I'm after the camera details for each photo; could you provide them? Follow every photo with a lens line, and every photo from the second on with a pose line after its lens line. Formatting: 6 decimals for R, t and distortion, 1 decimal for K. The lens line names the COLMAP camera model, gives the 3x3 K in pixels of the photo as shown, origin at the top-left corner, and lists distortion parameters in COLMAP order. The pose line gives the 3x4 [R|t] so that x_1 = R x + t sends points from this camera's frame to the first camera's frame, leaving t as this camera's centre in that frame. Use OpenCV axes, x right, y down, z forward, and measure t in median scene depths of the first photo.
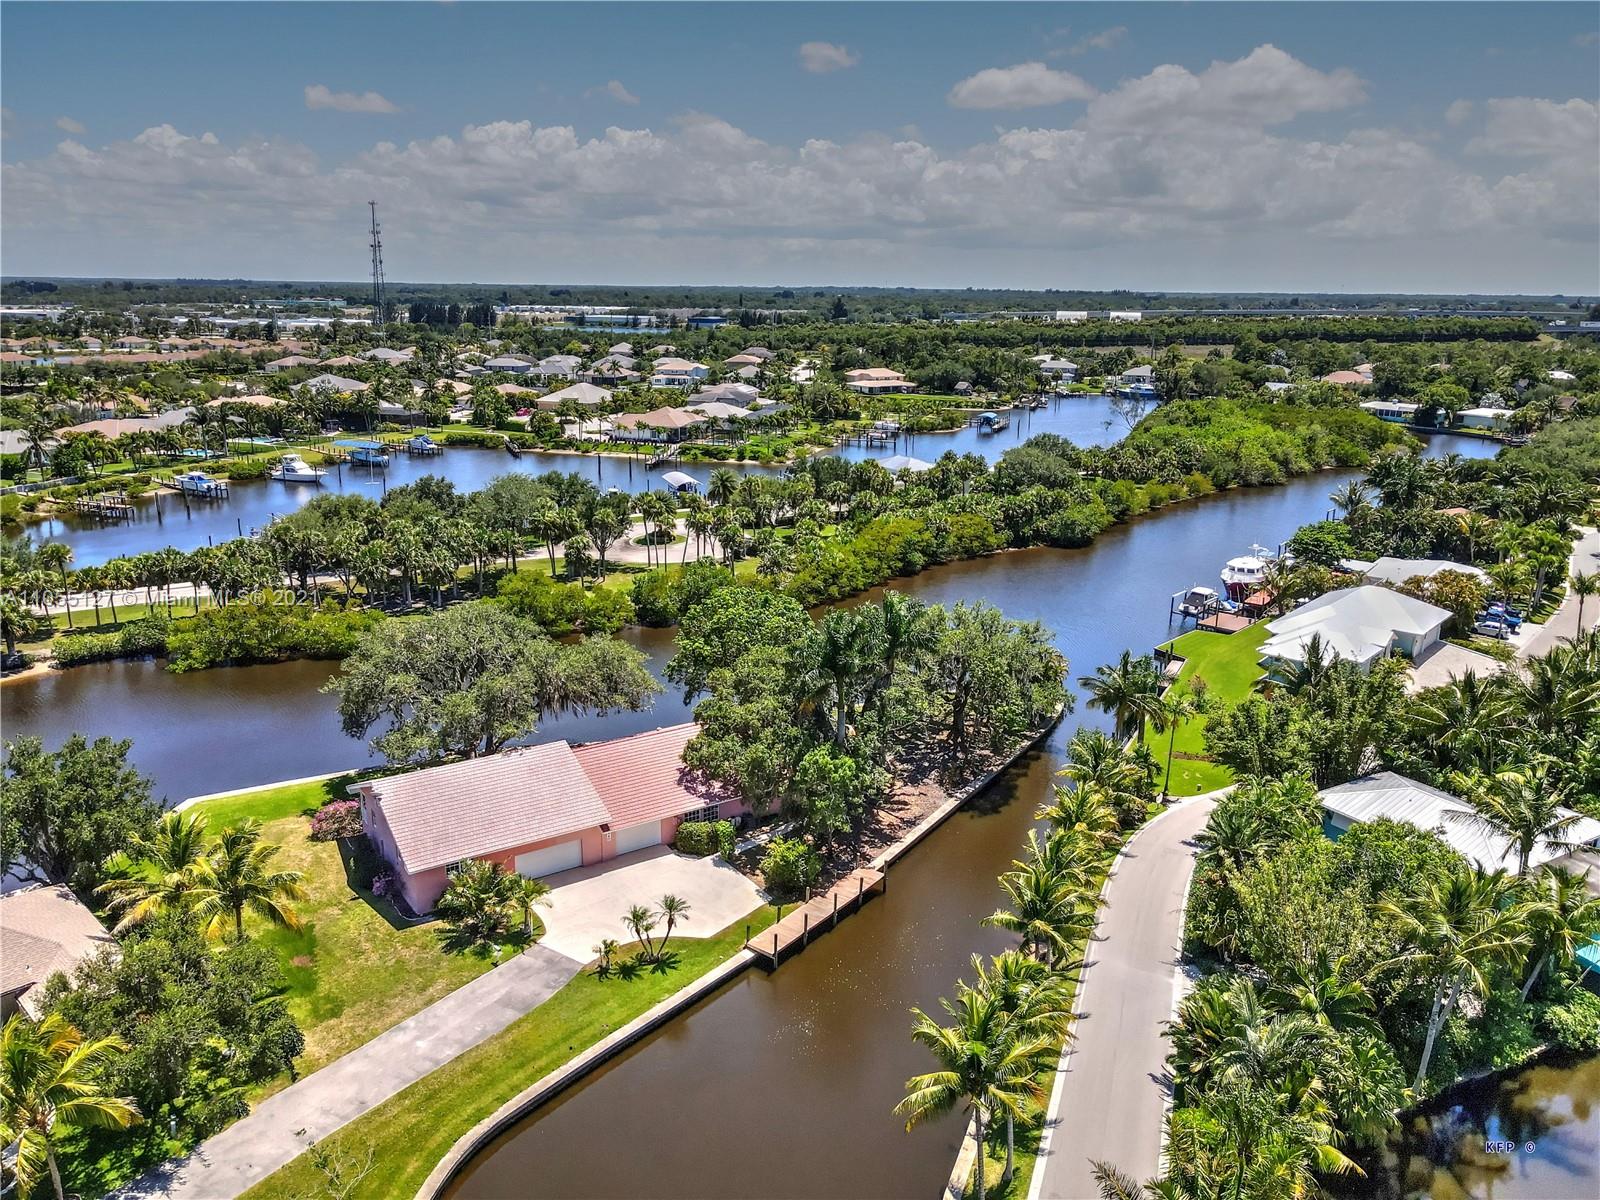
lens RADIAL K [[1184.8, 0, 800.0], [0, 1184.8, 600.0], [0, 0, 1]] dist [-0.004644, 0.037125]
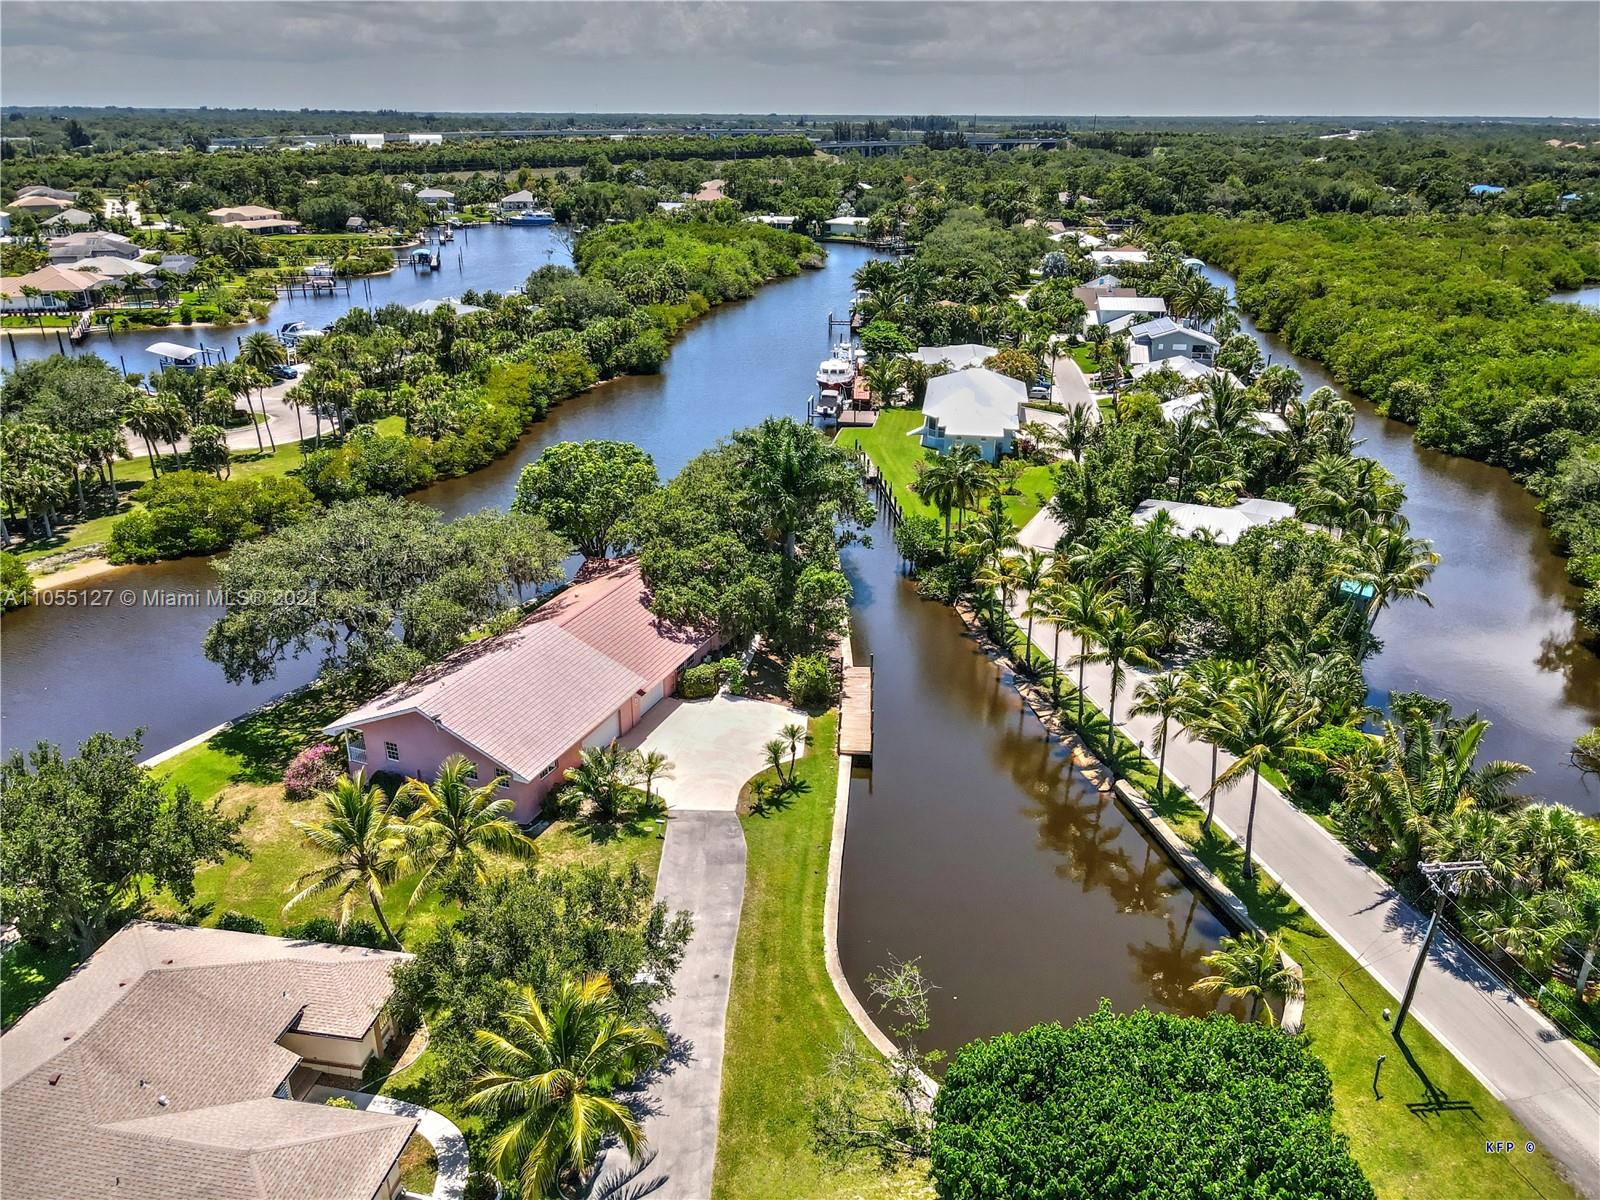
lens RADIAL K [[1184.8, 0, 800.0], [0, 1184.8, 600.0], [0, 0, 1]] dist [-0.004644, 0.037125]
pose [[0.825851, -0.220816, 0.518855, -0.145534], [0.148313, 0.972800, 0.177941, -0.009812], [-0.544035, -0.070000, 0.836138, 0.029366]]
